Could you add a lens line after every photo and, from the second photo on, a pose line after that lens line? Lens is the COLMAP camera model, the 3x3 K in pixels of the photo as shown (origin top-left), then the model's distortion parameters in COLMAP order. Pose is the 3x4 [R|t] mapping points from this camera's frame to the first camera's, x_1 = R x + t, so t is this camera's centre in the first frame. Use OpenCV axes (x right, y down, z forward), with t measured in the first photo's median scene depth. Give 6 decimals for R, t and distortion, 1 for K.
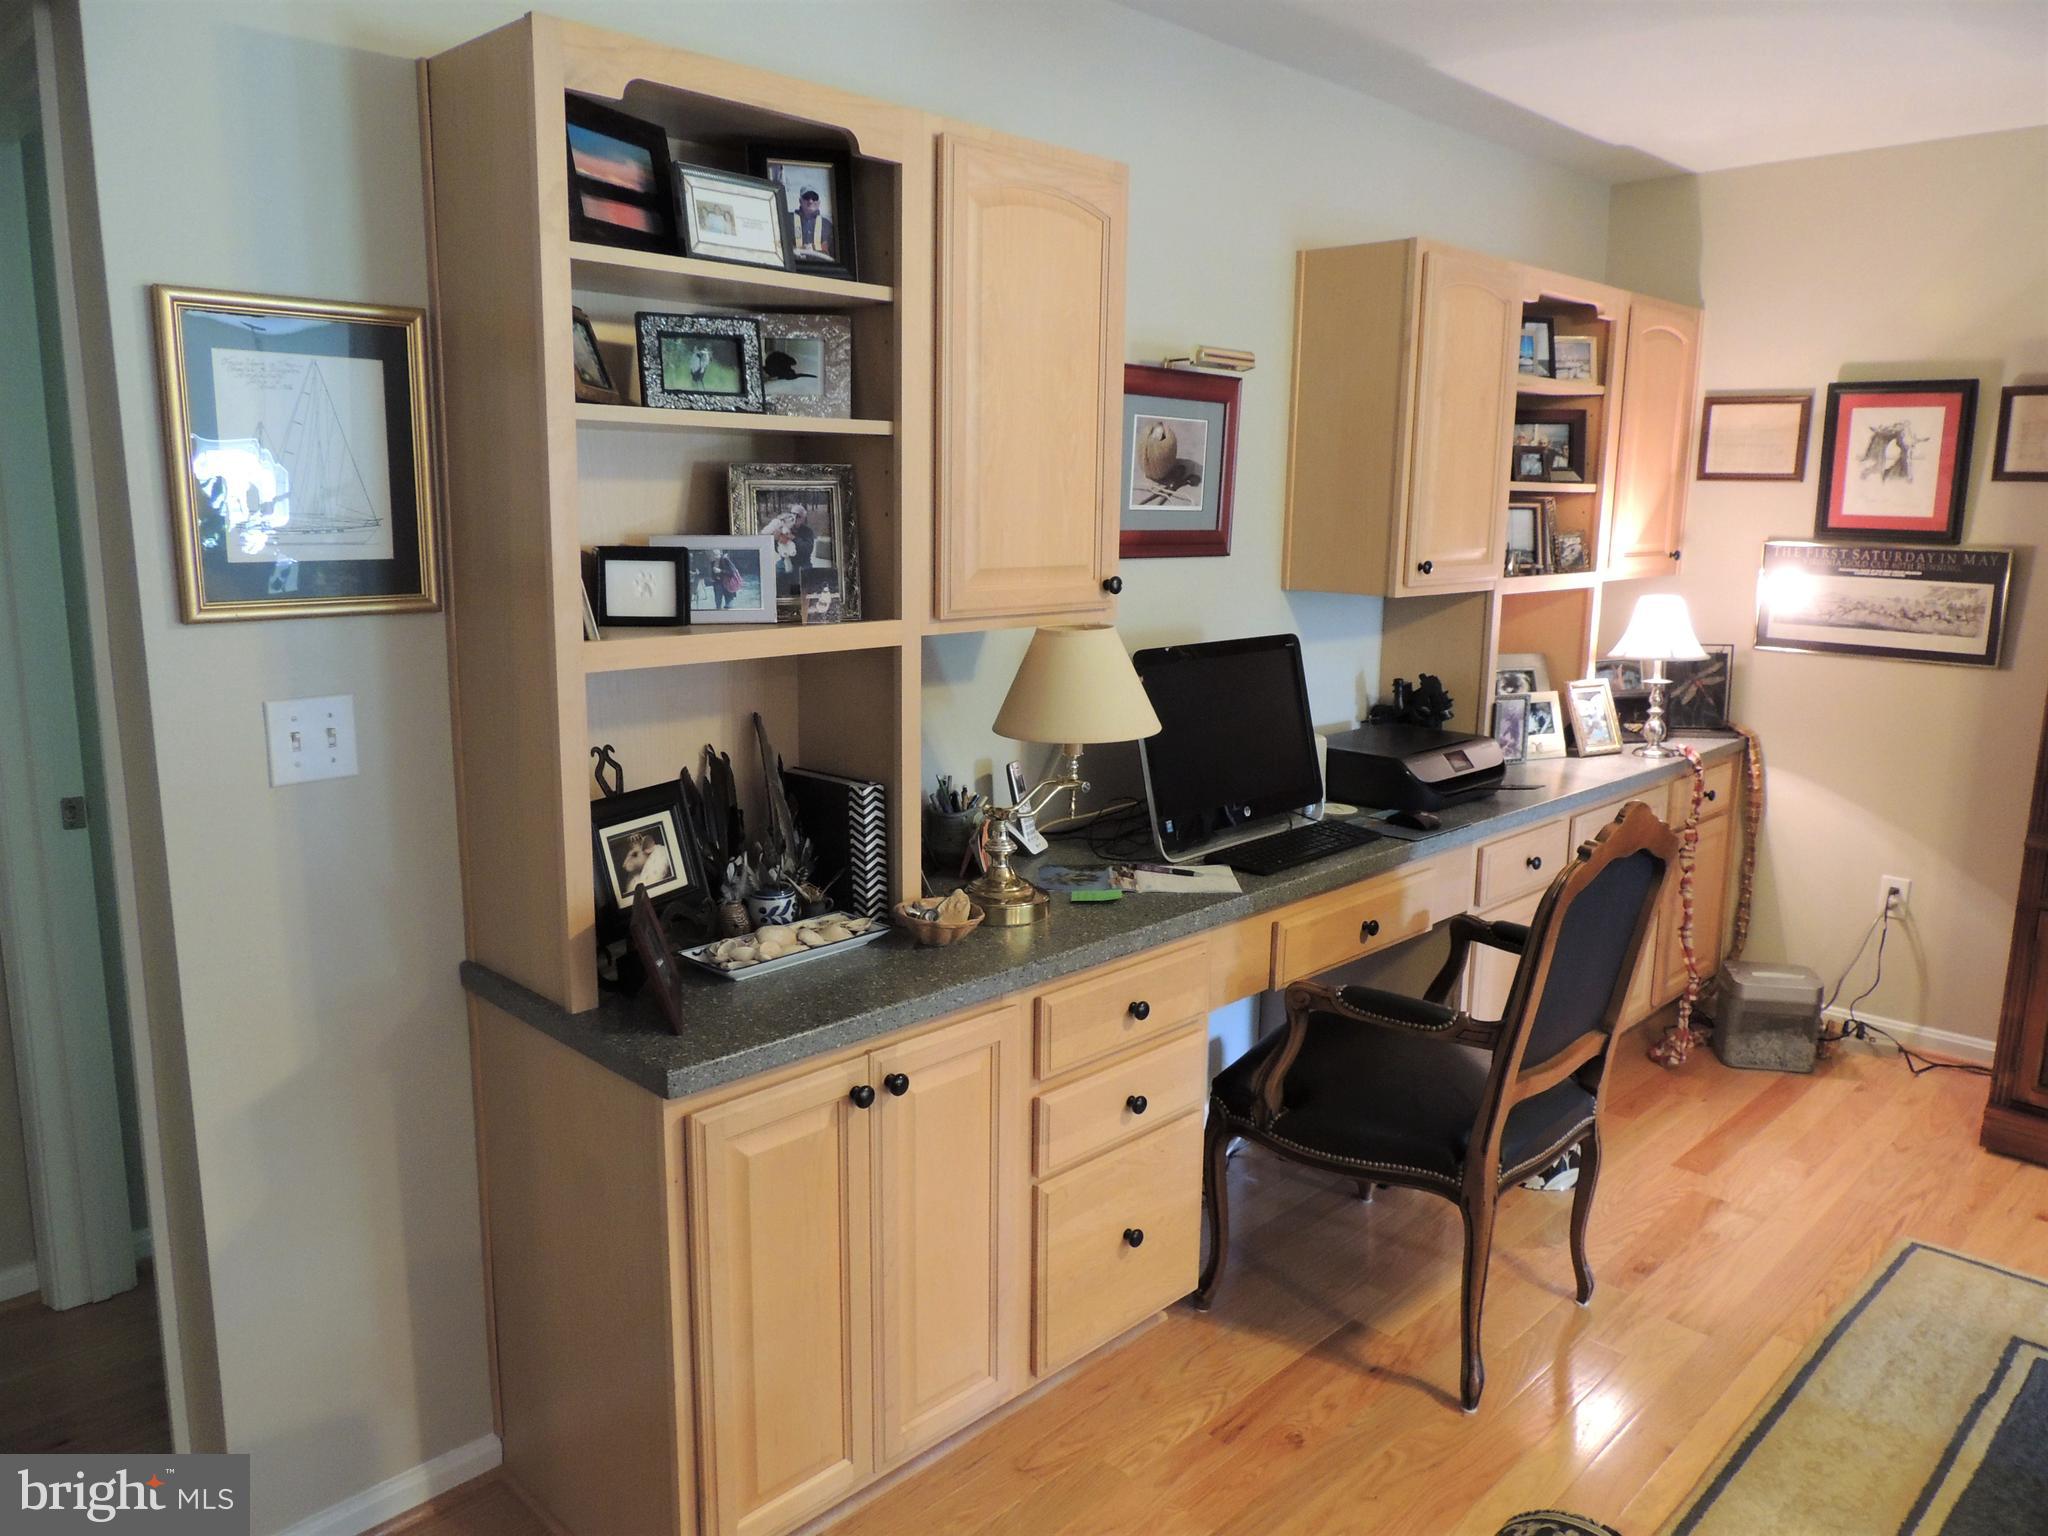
lens RADIAL K [[1475.4, 0, 1024.0], [0, 1475.4, 768.0], [0, 0, 1]] dist [-0.024215, 0.004945]
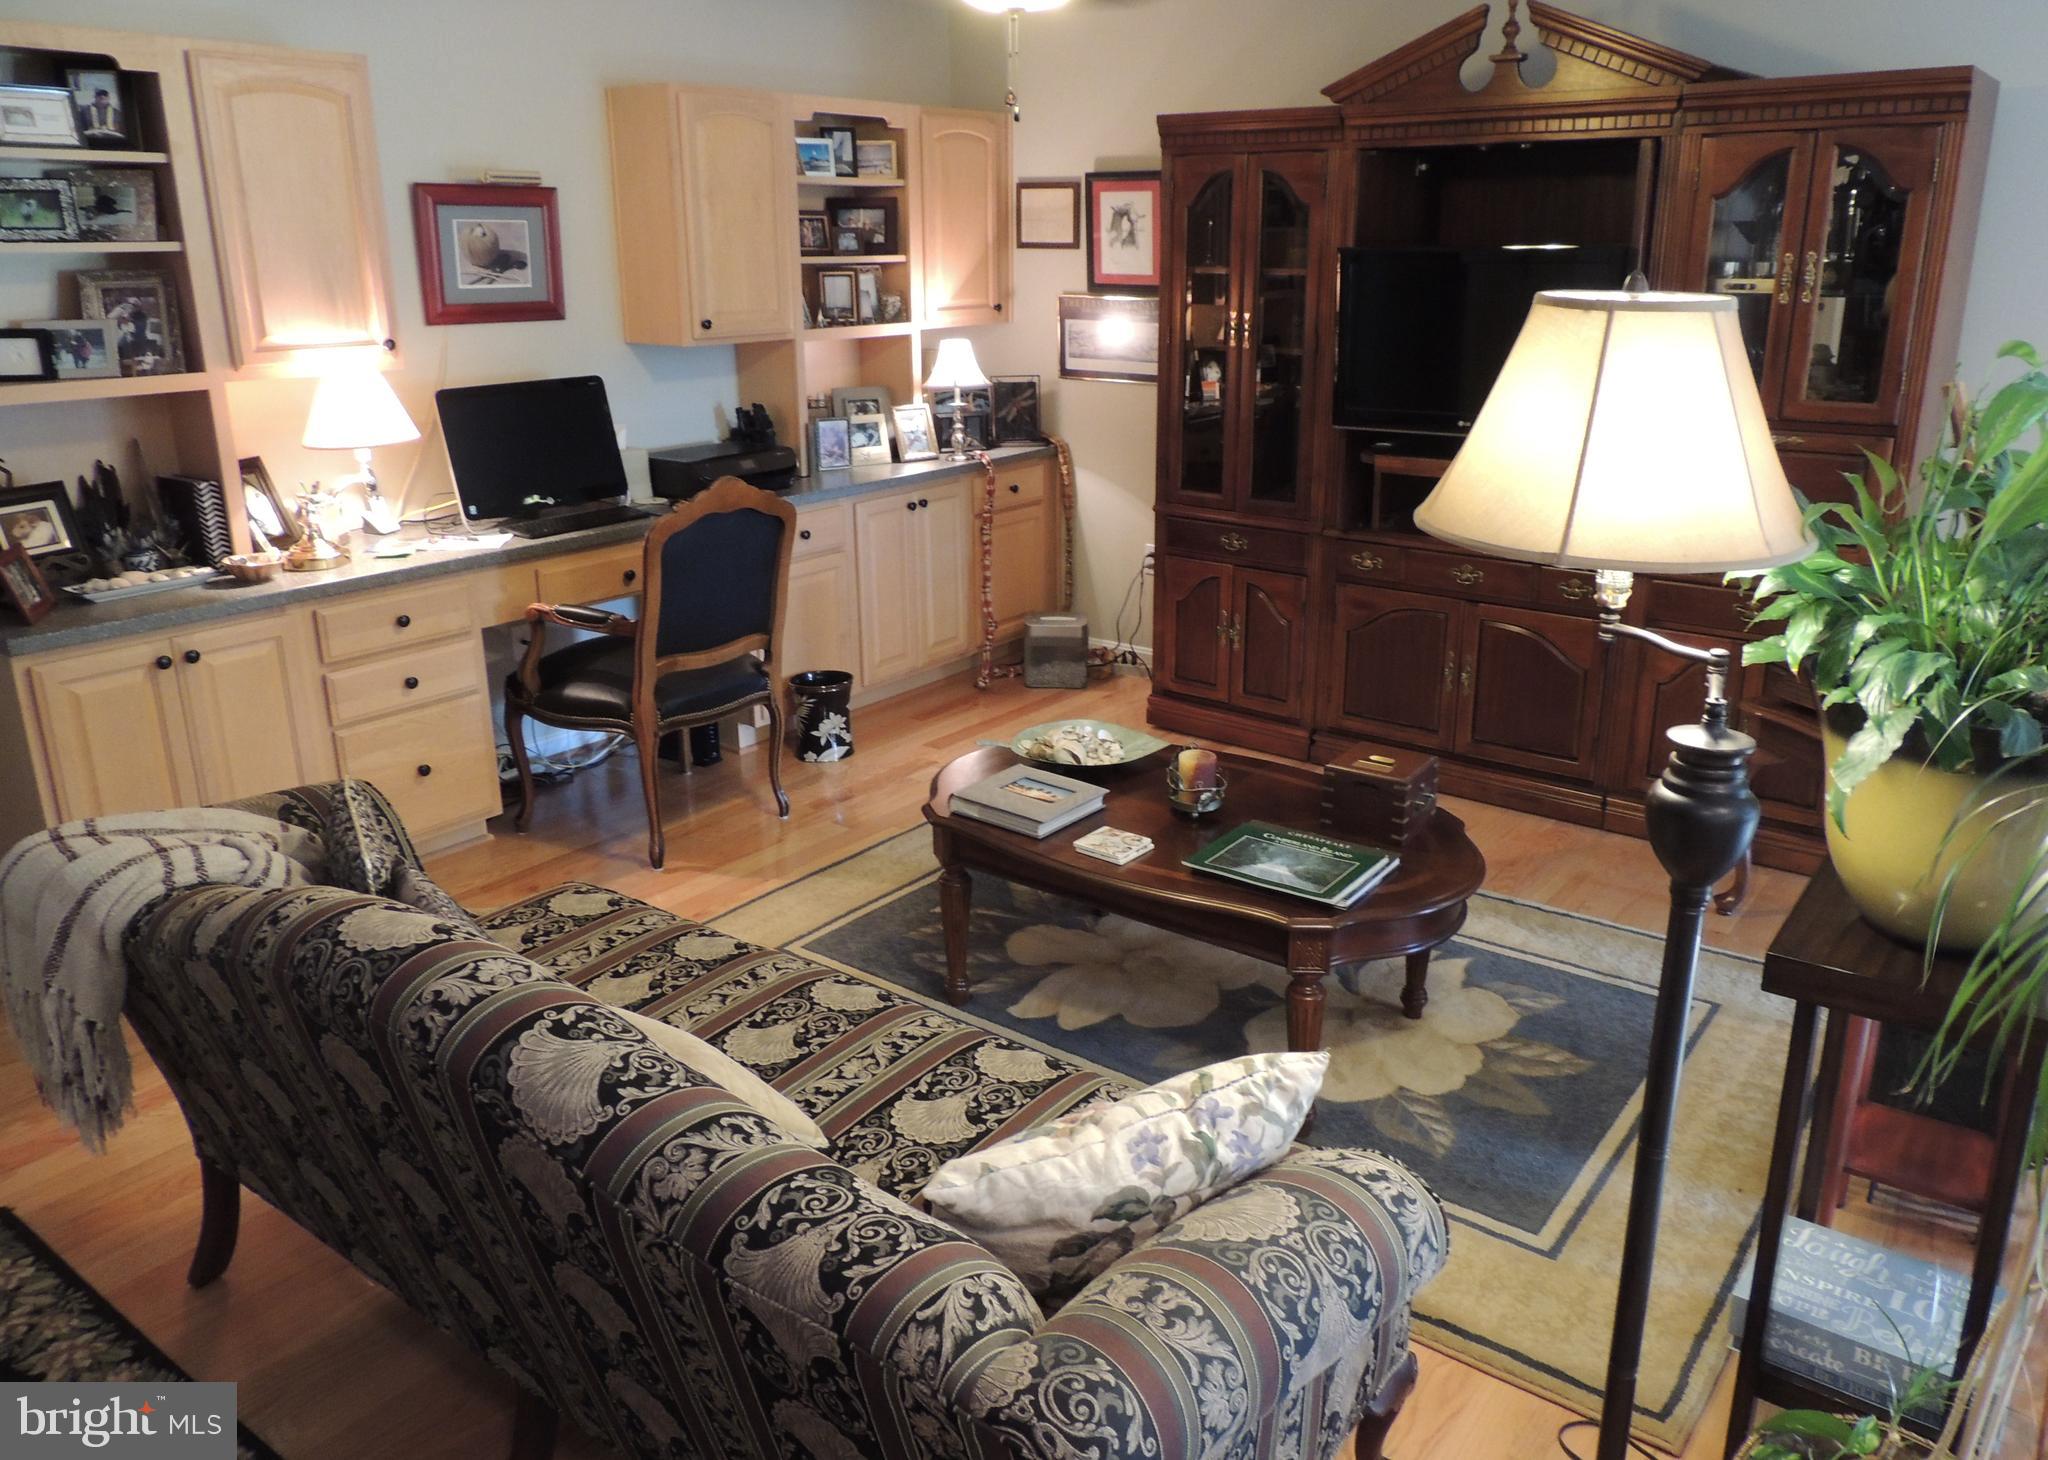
lens RADIAL K [[1459.4, 0, 997.4], [0, 1459.4, 683.3], [0, 0, 1]] dist [-0.010892, 0.002291]
pose [[0.993861, -0.047398, 0.099968, 0.476992], [0.036015, 0.992972, 0.112740, 0.067787], [-0.104609, -0.108448, 0.988583, -0.525398]]
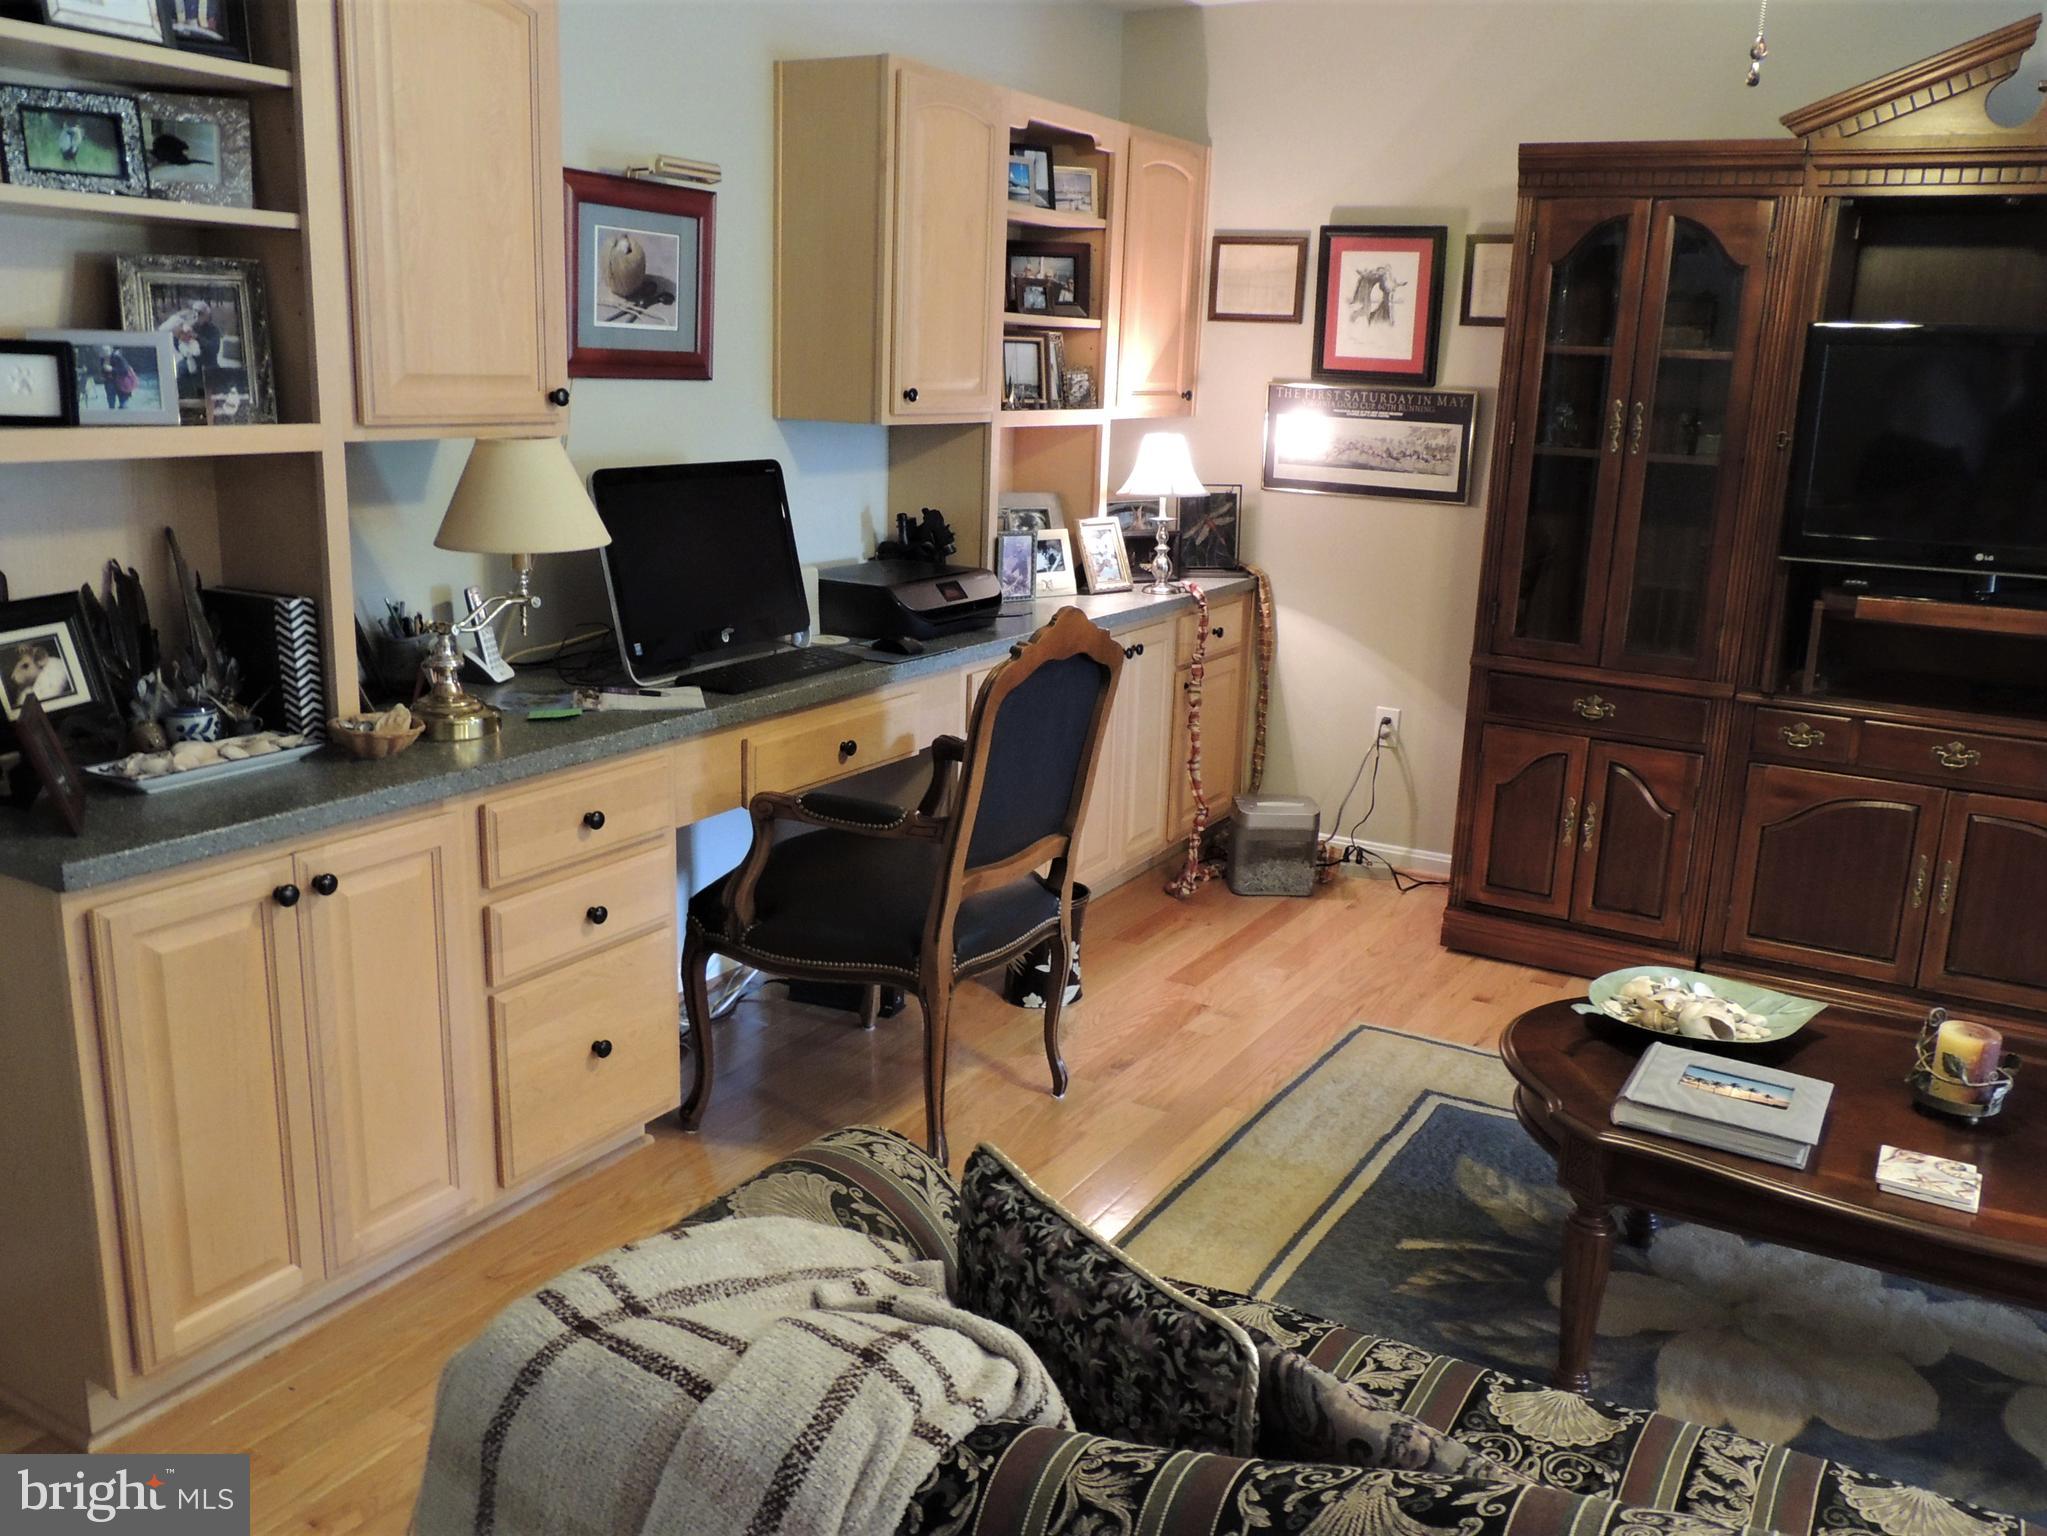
lens RADIAL K [[1683.3, 0, 1023.5], [0, 1683.3, 768.0], [0, 0, 1]] dist [-0.020552, 0.009103]
pose [[0.969001, -0.036678, 0.244319, 0.072308], [0.021628, 0.997716, 0.063998, 0.053511], [-0.246109, -0.056729, 0.967581, -0.159243]]
